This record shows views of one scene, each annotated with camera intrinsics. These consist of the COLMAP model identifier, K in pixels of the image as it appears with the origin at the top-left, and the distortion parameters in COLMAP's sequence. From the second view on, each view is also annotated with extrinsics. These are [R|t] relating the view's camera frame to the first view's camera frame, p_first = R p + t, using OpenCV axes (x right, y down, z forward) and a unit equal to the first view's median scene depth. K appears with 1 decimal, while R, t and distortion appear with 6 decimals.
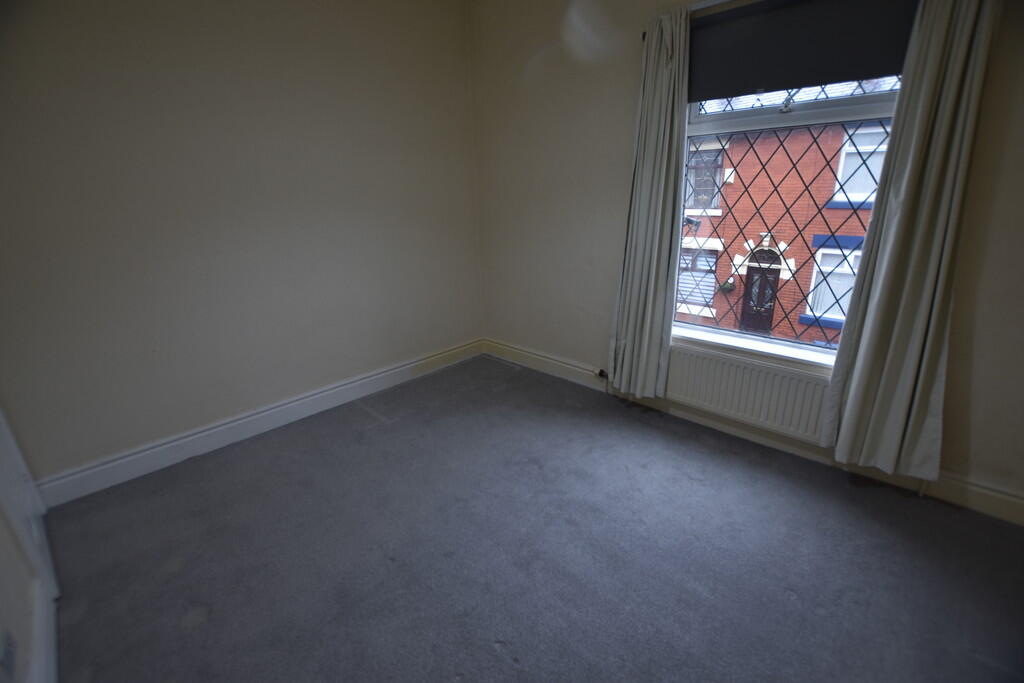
lens RADIAL K [[436.4, 0, 511.0], [0, 436.4, 348.0], [0, 0, 1]] dist [-0.000011, 0.000097]
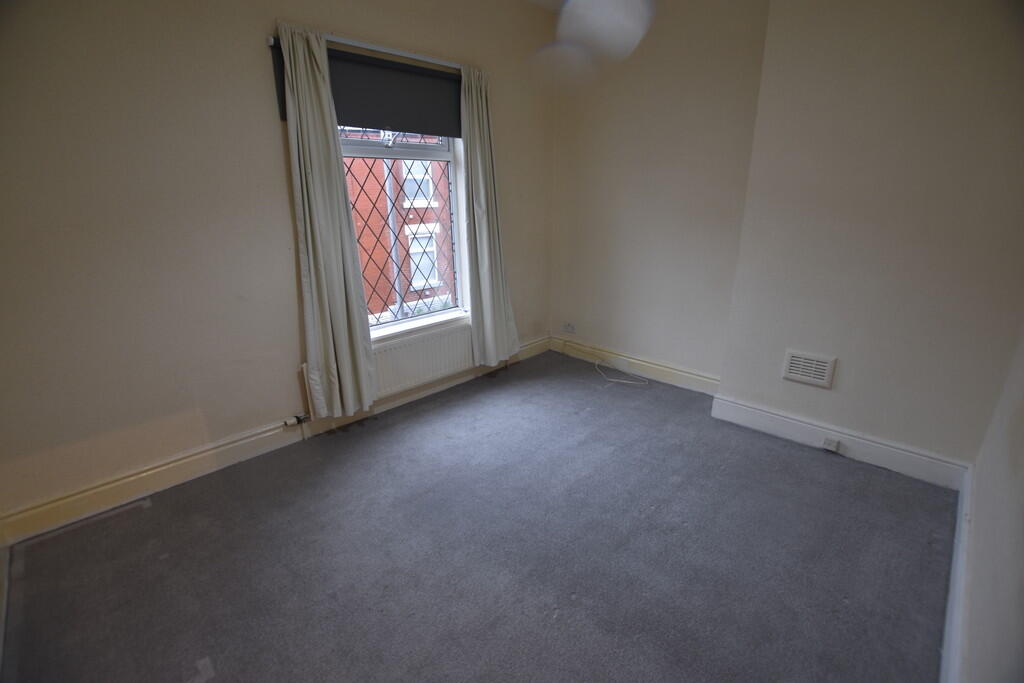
lens RADIAL K [[454.7, 0, 512.4], [0, 454.7, 353.6], [0, 0, 1]] dist [-0.032750, 0.000640]
pose [[0.042175, -0.317694, 0.947255, -0.684830], [0.344110, 0.894710, 0.284750, -0.198380], [-0.937982, 0.313950, 0.147056, 0.535980]]
